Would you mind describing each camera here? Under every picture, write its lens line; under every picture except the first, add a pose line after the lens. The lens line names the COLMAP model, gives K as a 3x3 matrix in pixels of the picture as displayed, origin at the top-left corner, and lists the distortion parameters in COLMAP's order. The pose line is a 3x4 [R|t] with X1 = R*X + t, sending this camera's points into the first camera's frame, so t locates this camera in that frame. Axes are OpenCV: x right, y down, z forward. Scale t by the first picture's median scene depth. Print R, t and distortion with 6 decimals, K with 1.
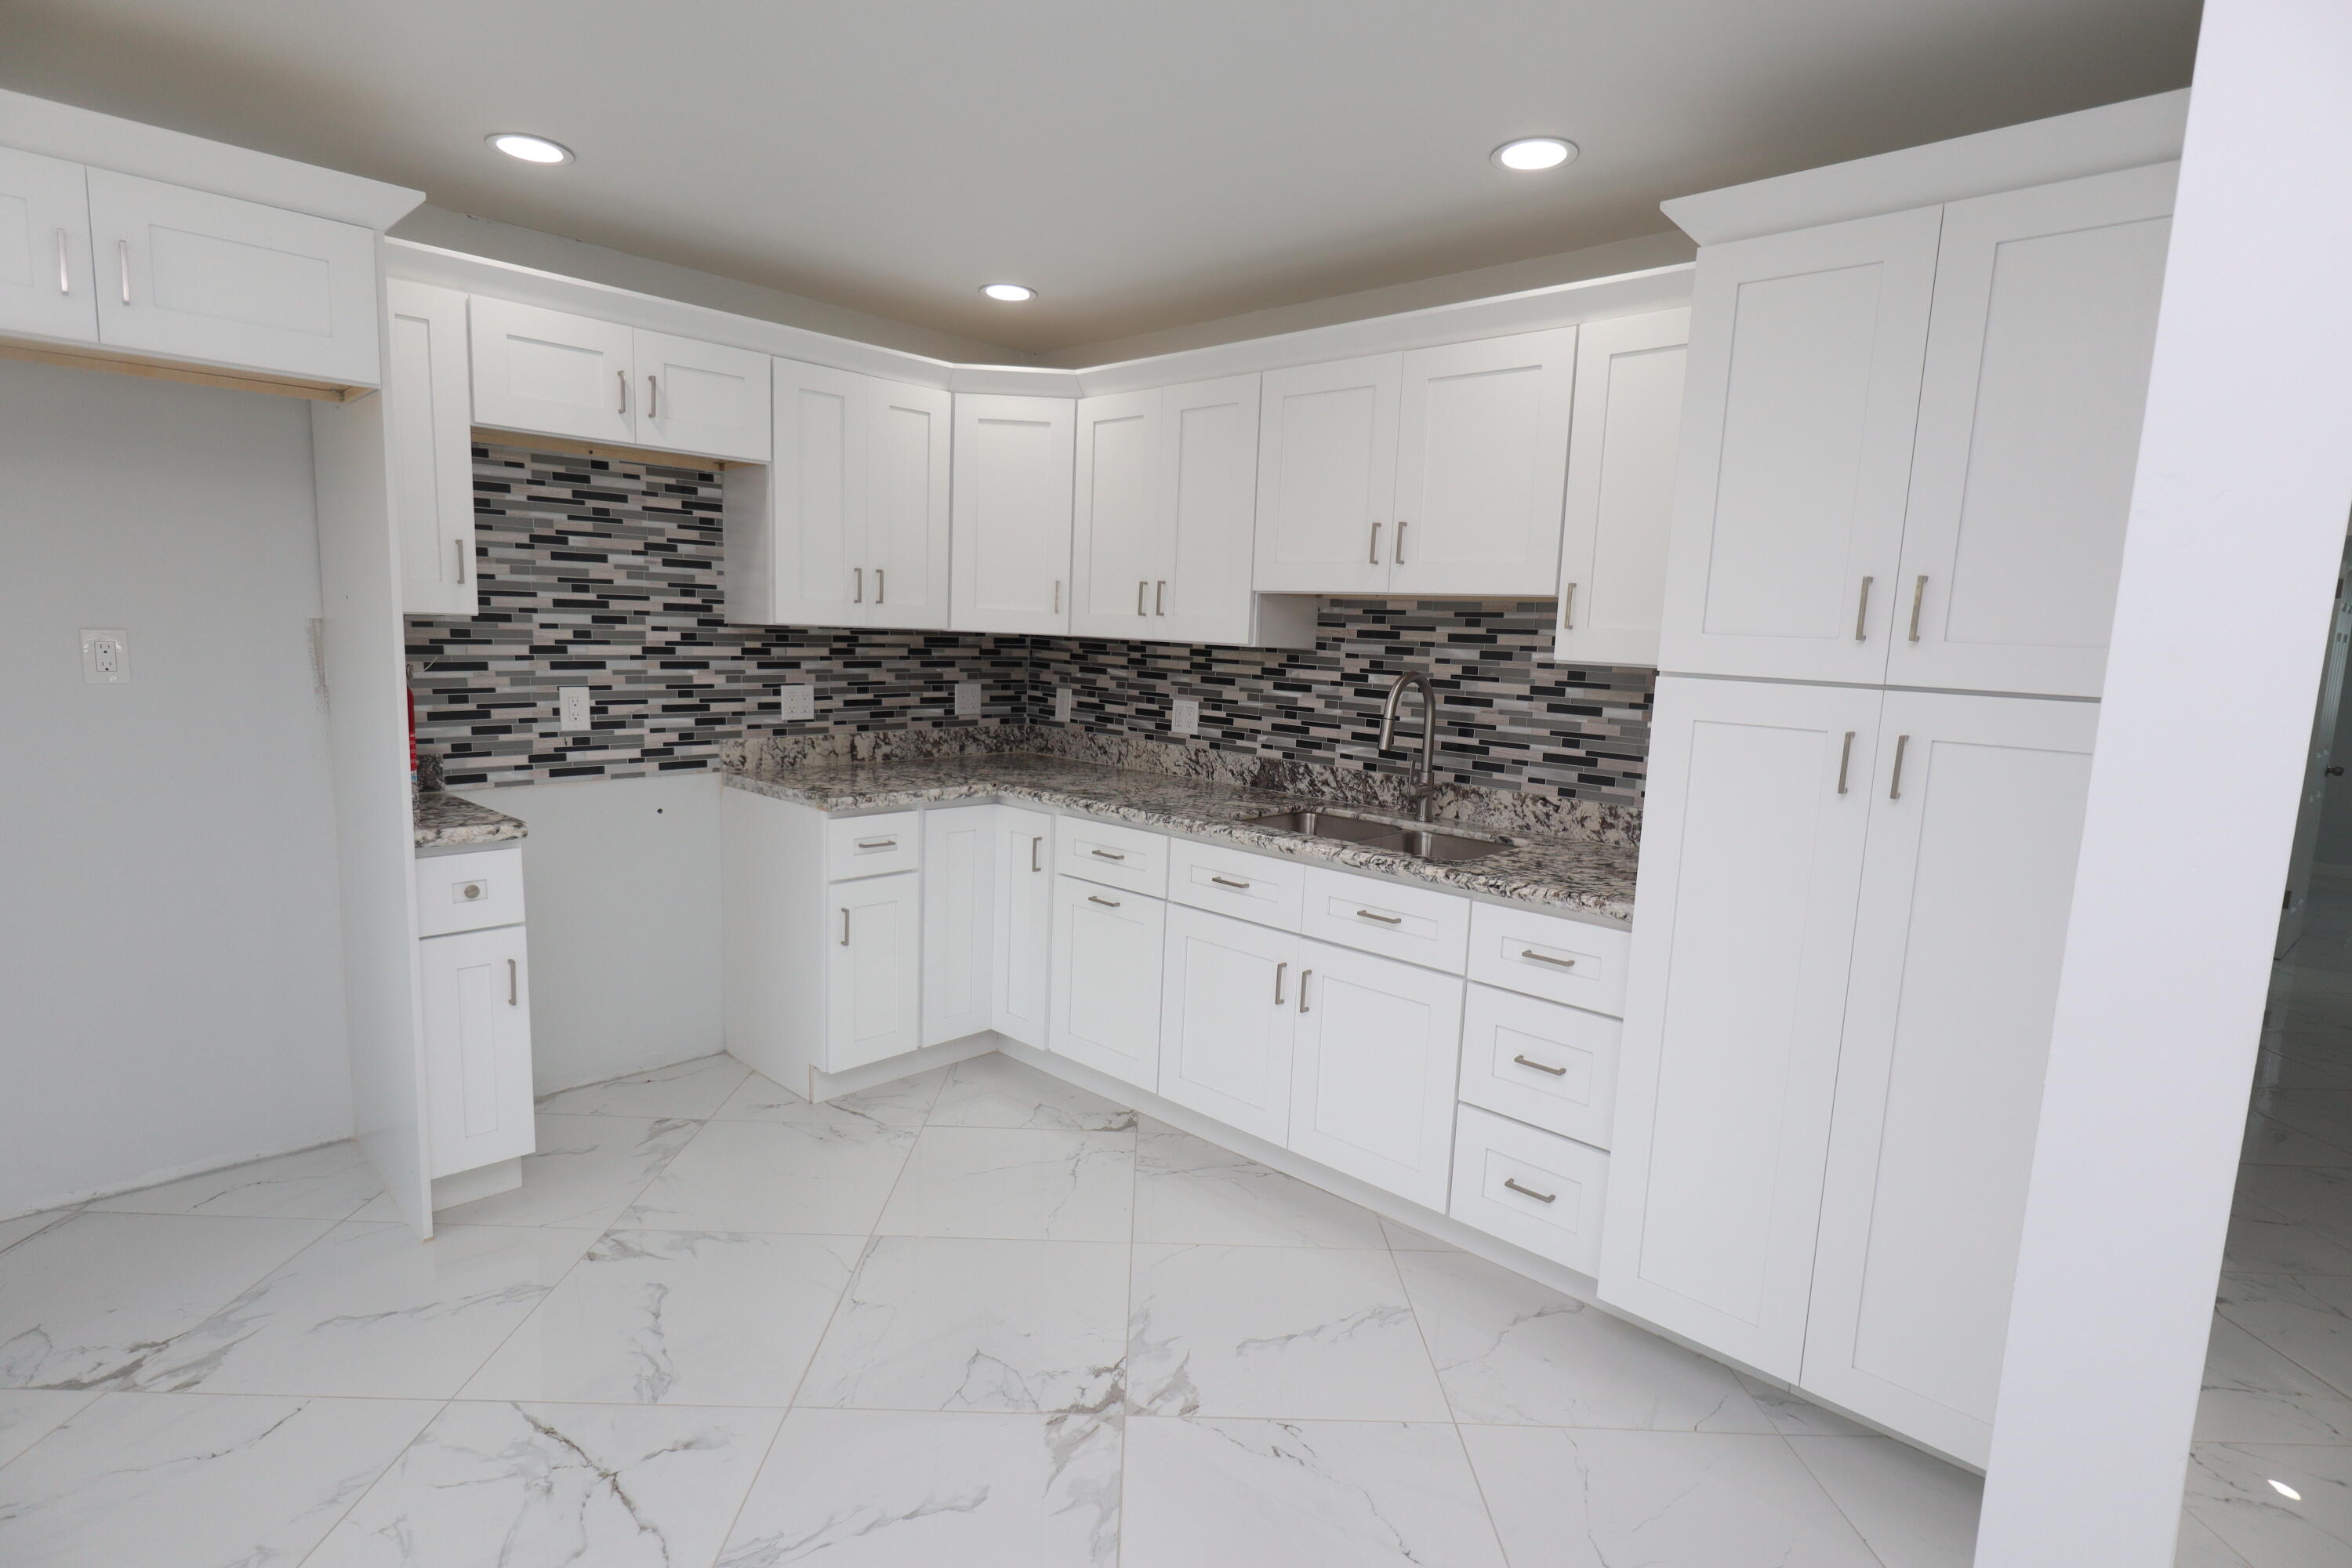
lens RADIAL K [[1166.1, 0, 1176.4], [0, 1166.1, 780.1], [0, 0, 1]] dist [-0.004366, 0.002456]
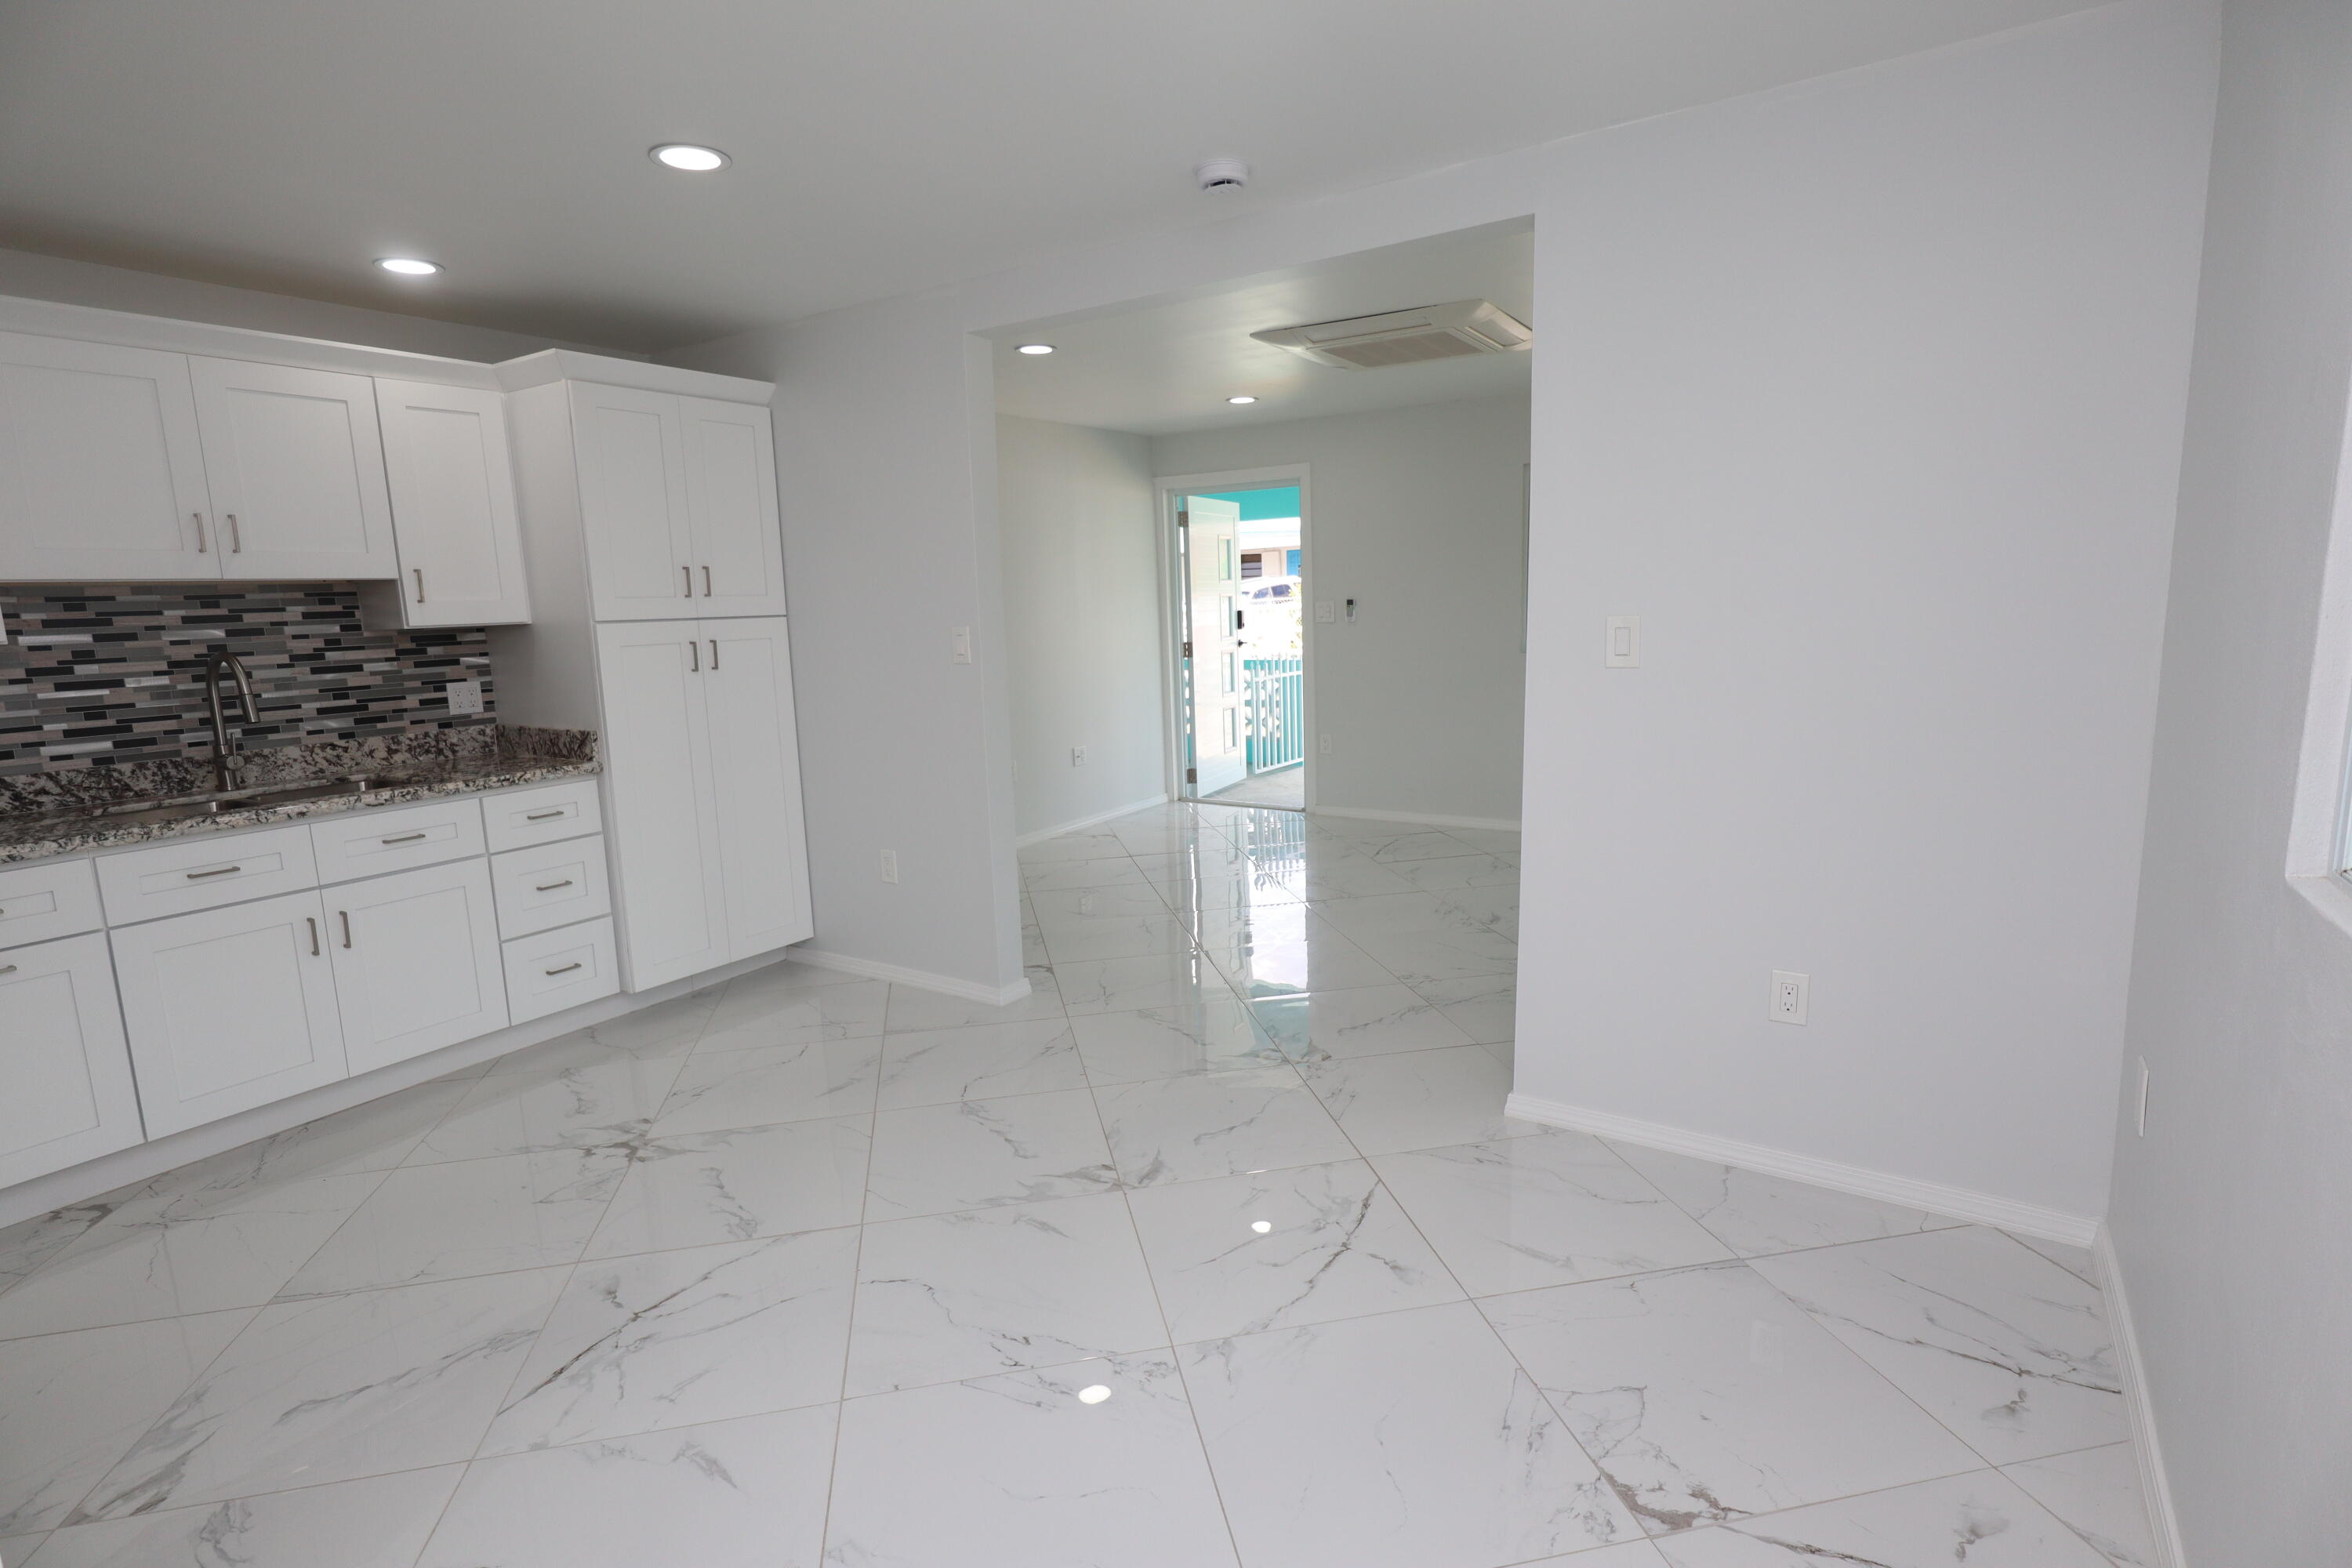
lens RADIAL K [[1172.5, 0, 1185.3], [0, 1172.5, 785.3], [0, 0, 1]] dist [-0.002265, 0.000732]
pose [[-0.190797, -0.191841, 0.962701, -0.955427], [0.152898, 0.962940, 0.222191, -0.071895], [-0.969649, 0.189588, -0.154394, 0.298870]]
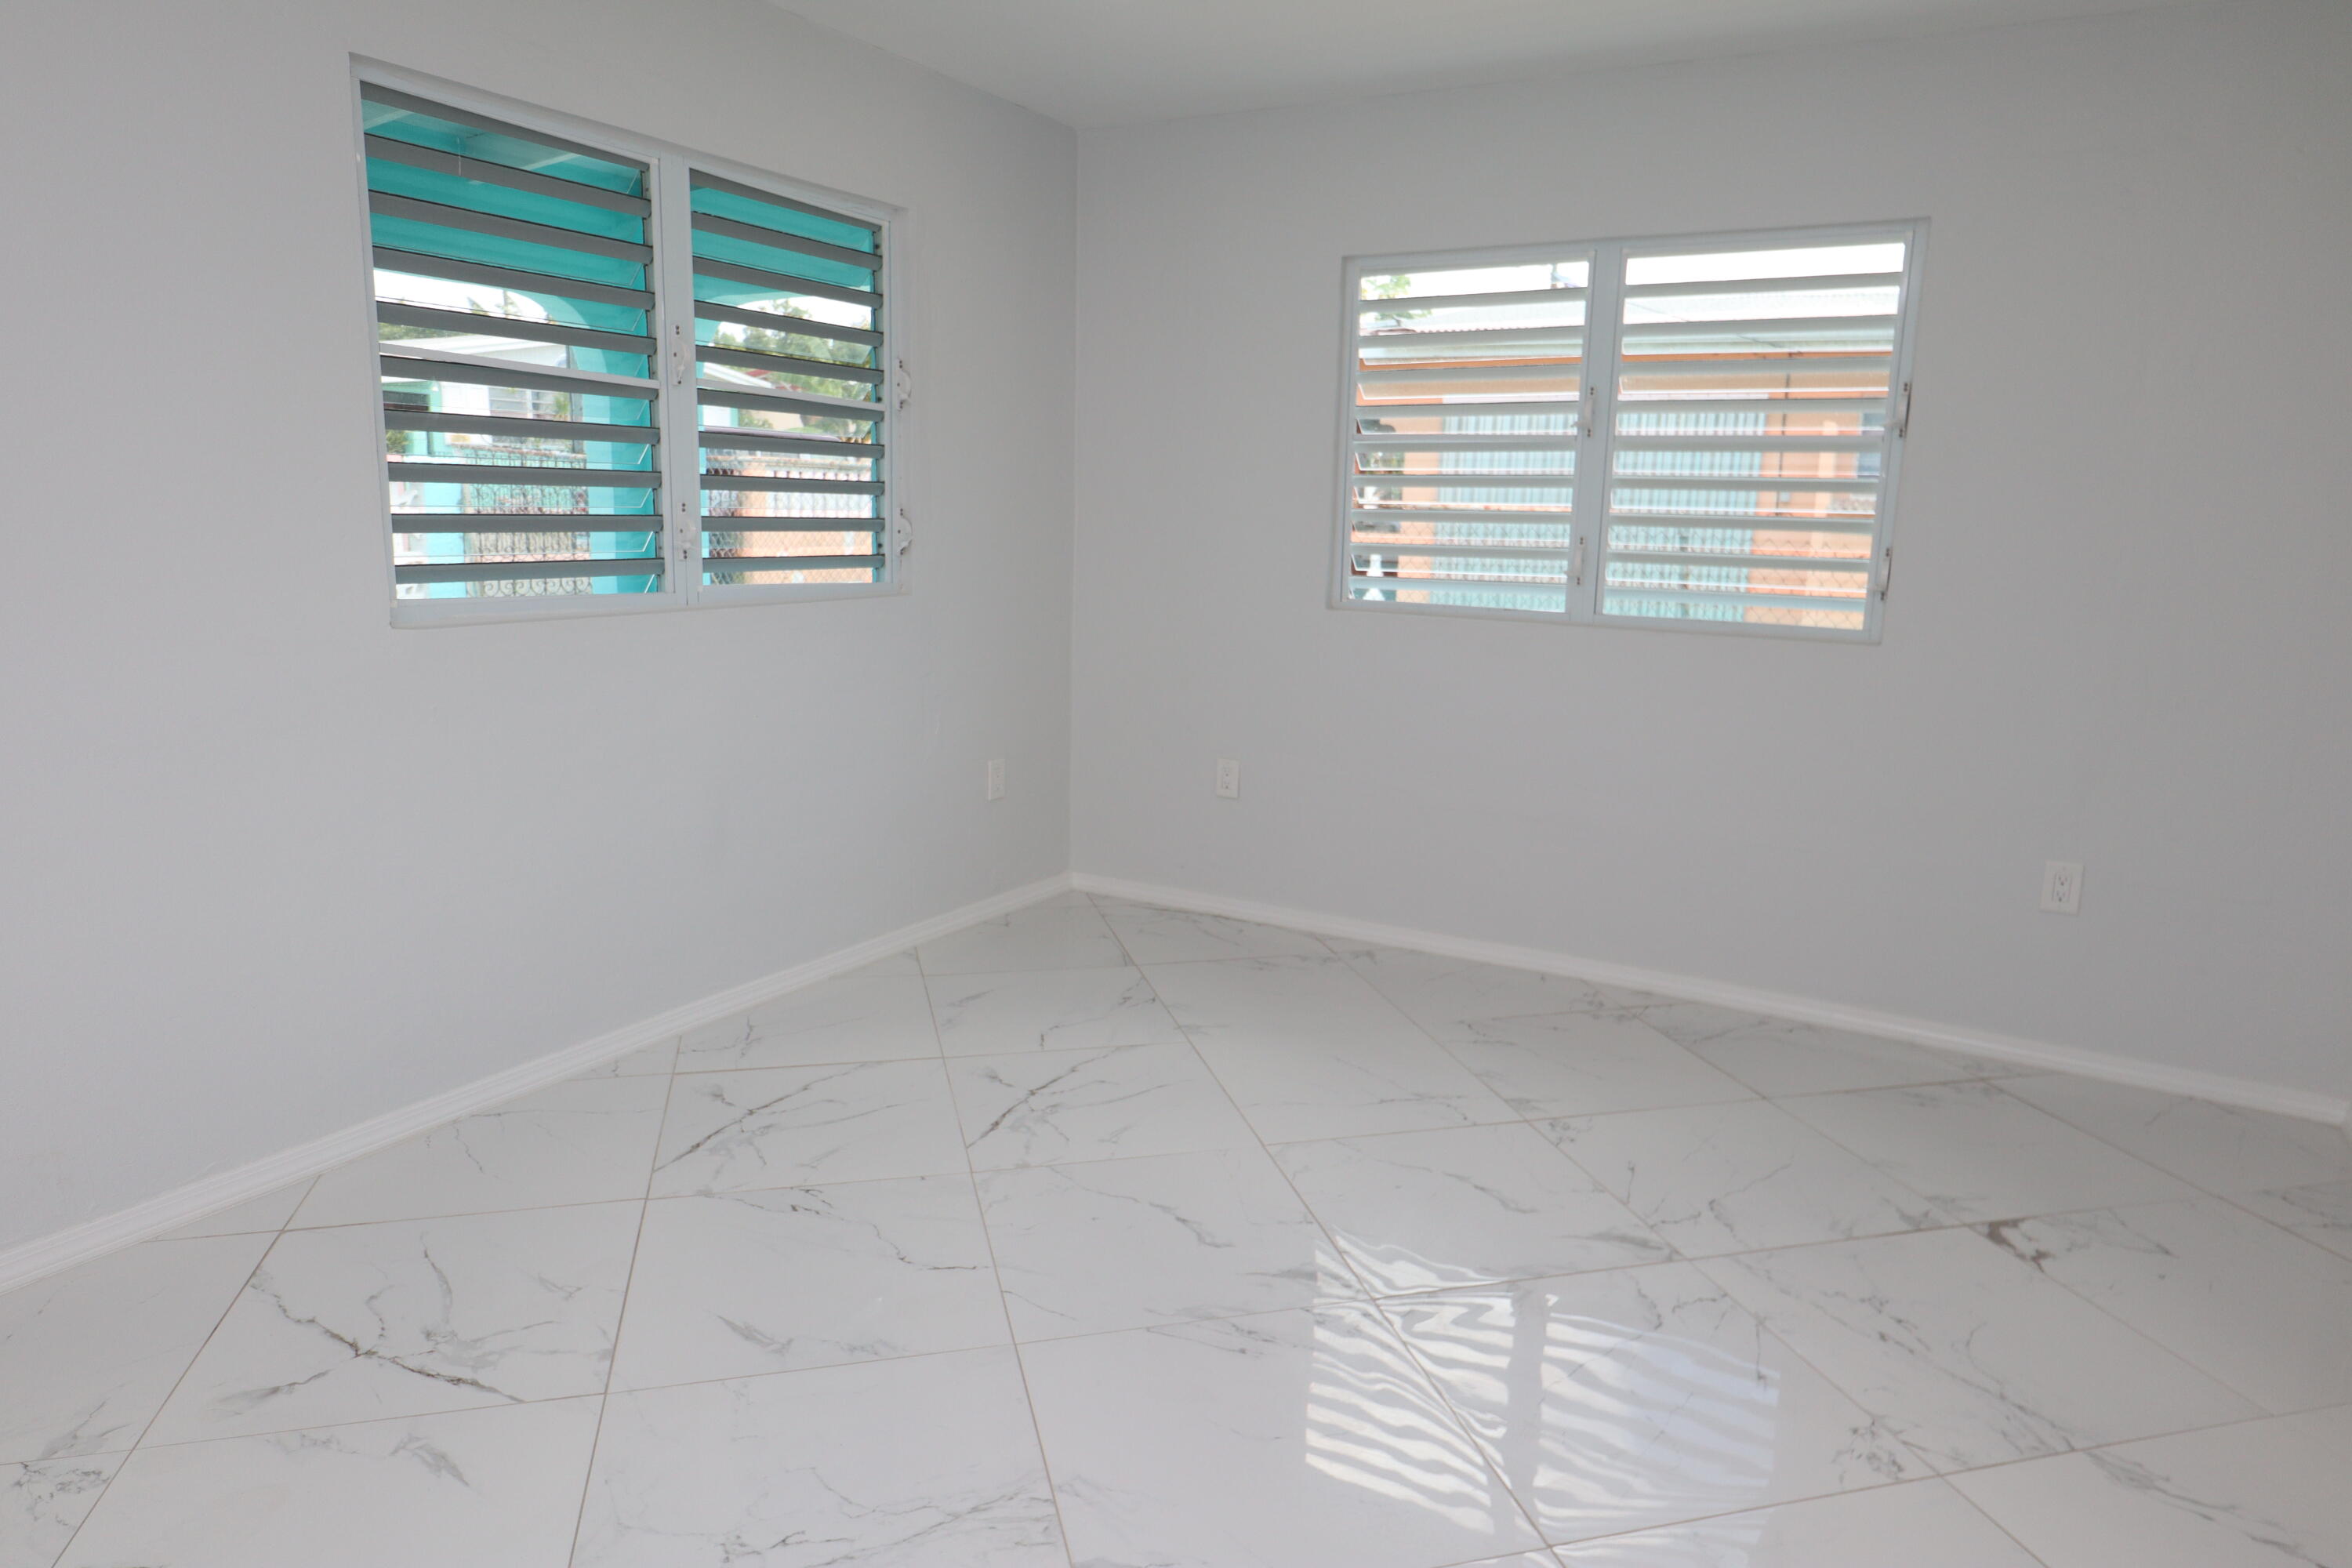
lens RADIAL K [[1443.6, 0, 1176.0], [0, 1443.6, 784.0], [0, 0, 1]] dist [-0.000108, -0.000463]
pose [[-0.968686, -0.018525, -0.247597, 0.624119], [-0.096688, 0.946640, 0.307449, 0.016918], [0.228690, 0.321761, -0.918788, 0.306739]]
